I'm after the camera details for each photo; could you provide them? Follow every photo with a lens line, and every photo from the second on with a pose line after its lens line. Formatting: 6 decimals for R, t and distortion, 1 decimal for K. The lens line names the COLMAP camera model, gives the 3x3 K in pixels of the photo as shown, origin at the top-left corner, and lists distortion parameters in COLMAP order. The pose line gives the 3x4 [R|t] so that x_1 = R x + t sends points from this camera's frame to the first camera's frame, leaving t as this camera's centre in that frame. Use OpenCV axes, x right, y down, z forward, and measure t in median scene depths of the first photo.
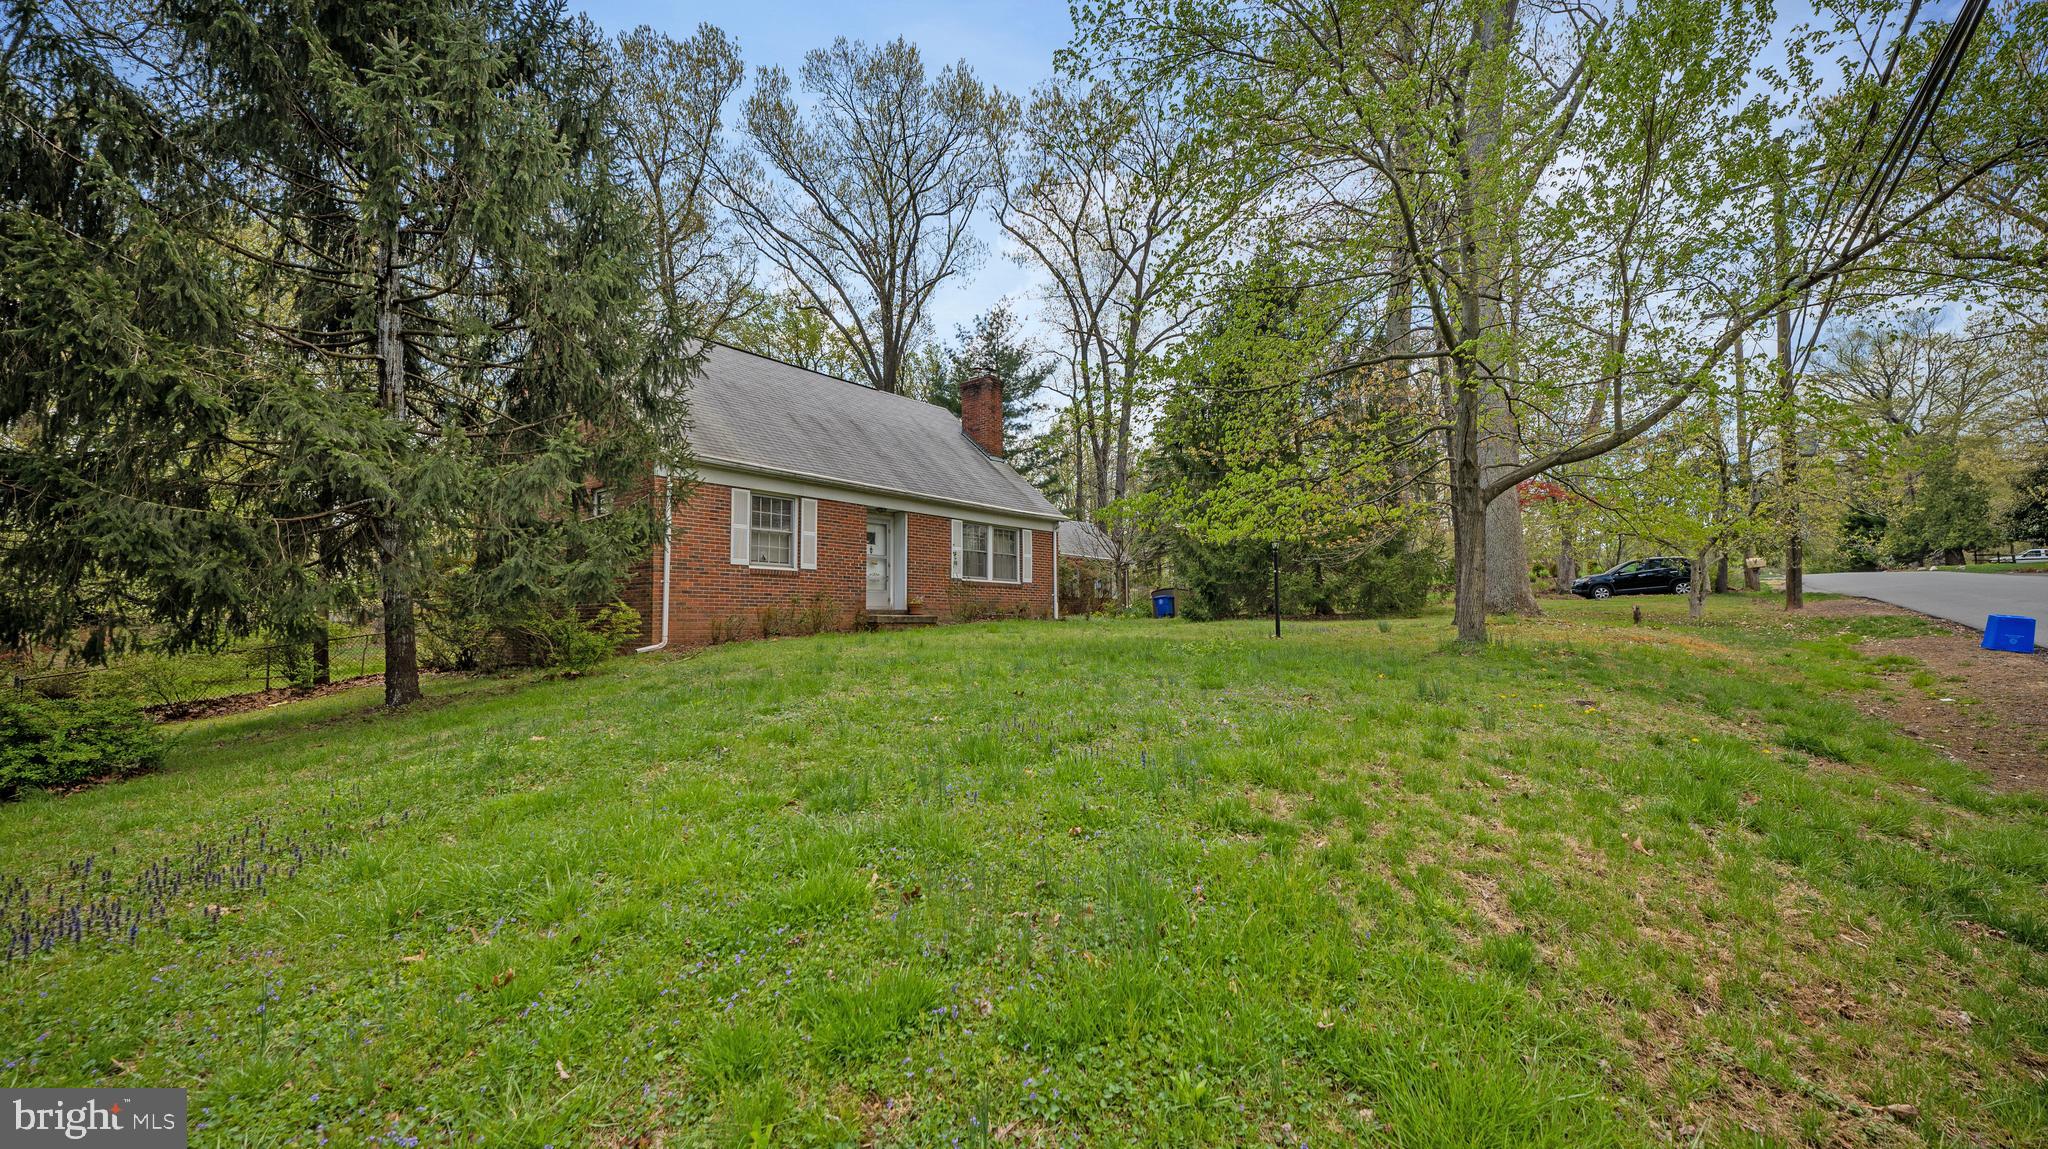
lens RADIAL K [[832.9, 0, 1024.0], [0, 832.9, 574.5], [0, 0, 1]] dist [-0.000256, -0.000028]
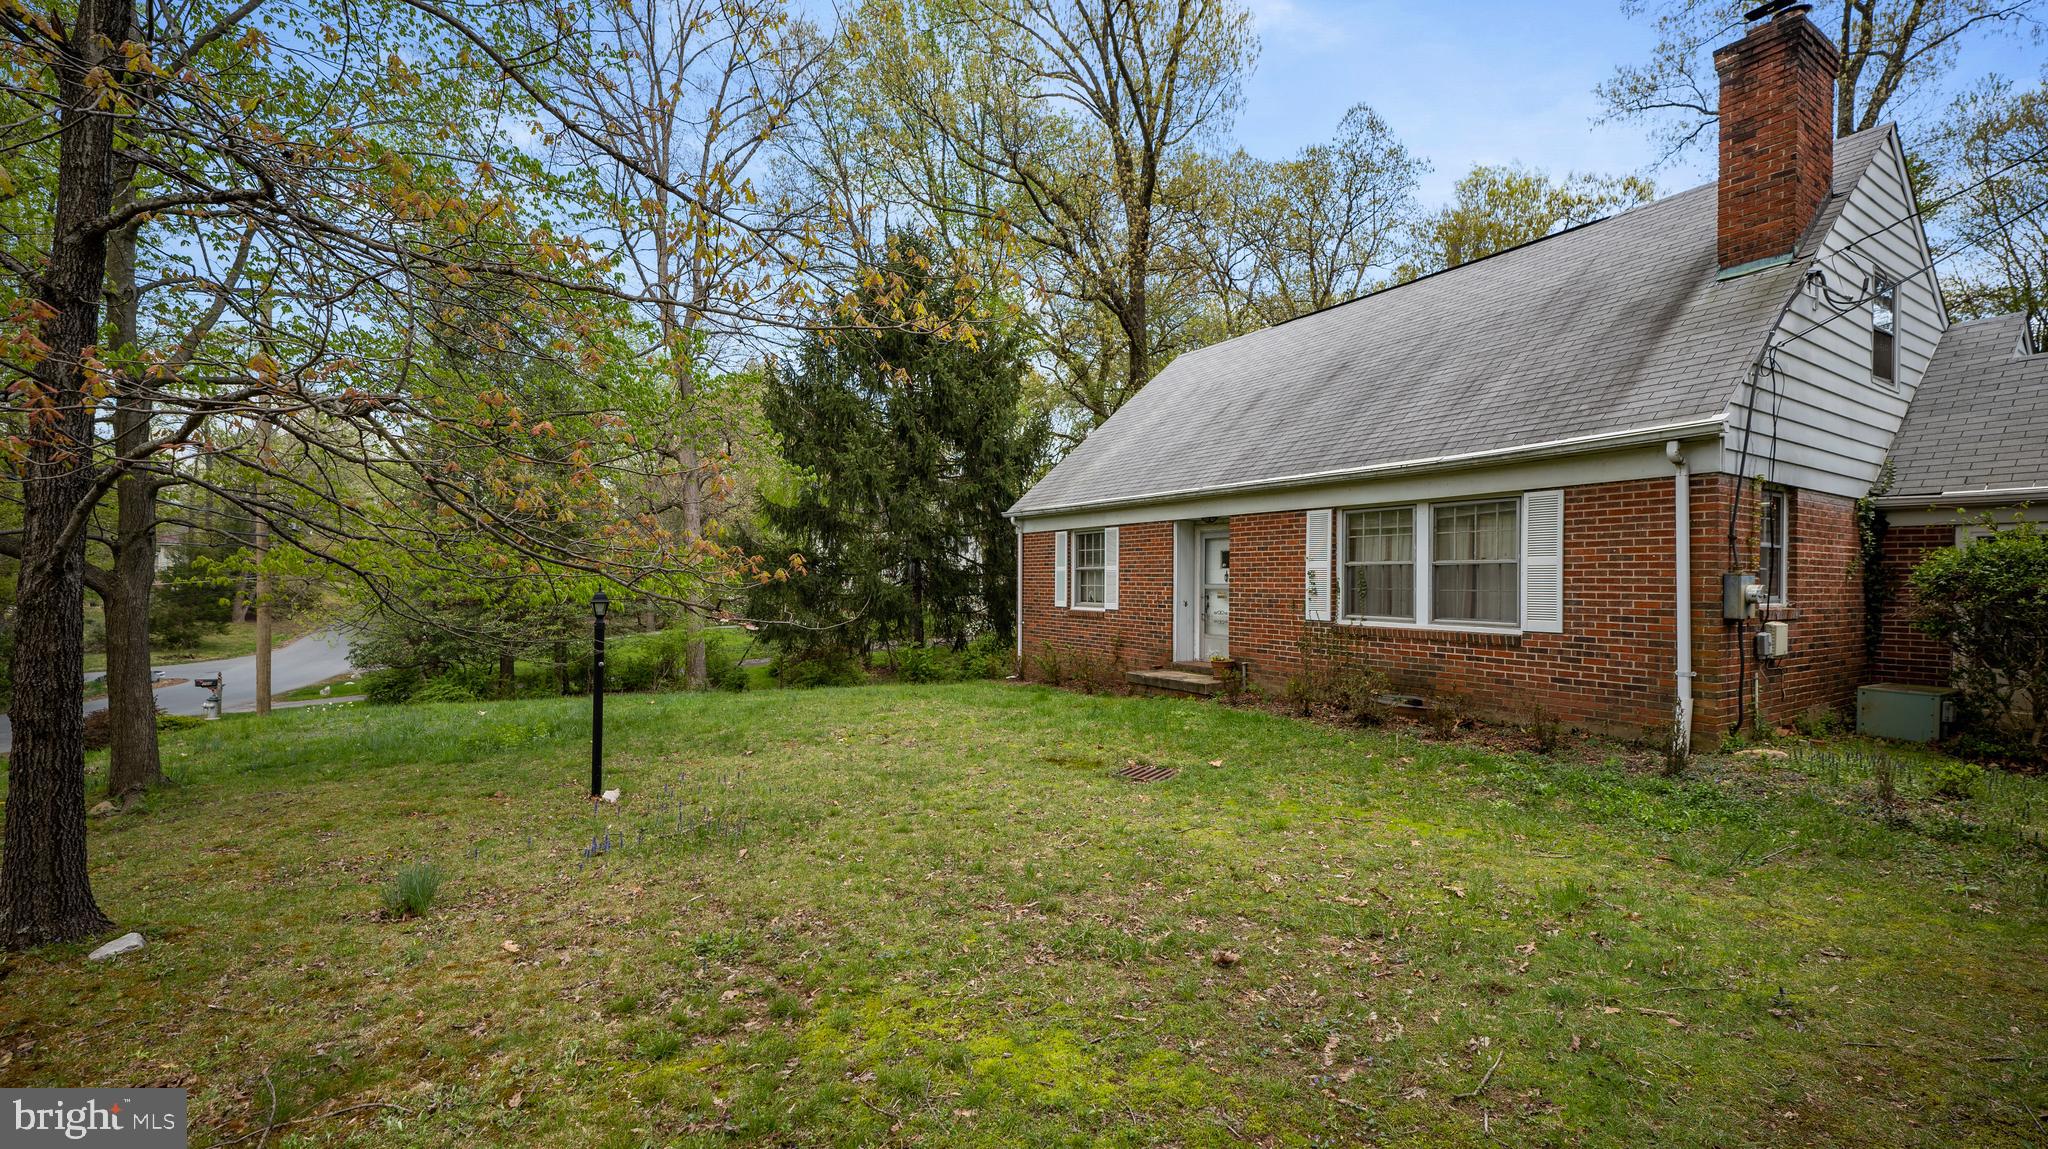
lens RADIAL K [[832.9, 0, 1024.0], [0, 832.9, 574.5], [0, 0, 1]] dist [-0.000256, -0.000028]
pose [[-0.340772, -0.056355, -0.938455, 0.528227], [-0.000151, 0.998205, -0.059888, 0.008365], [0.940146, -0.020267, -0.340169, 1.115885]]
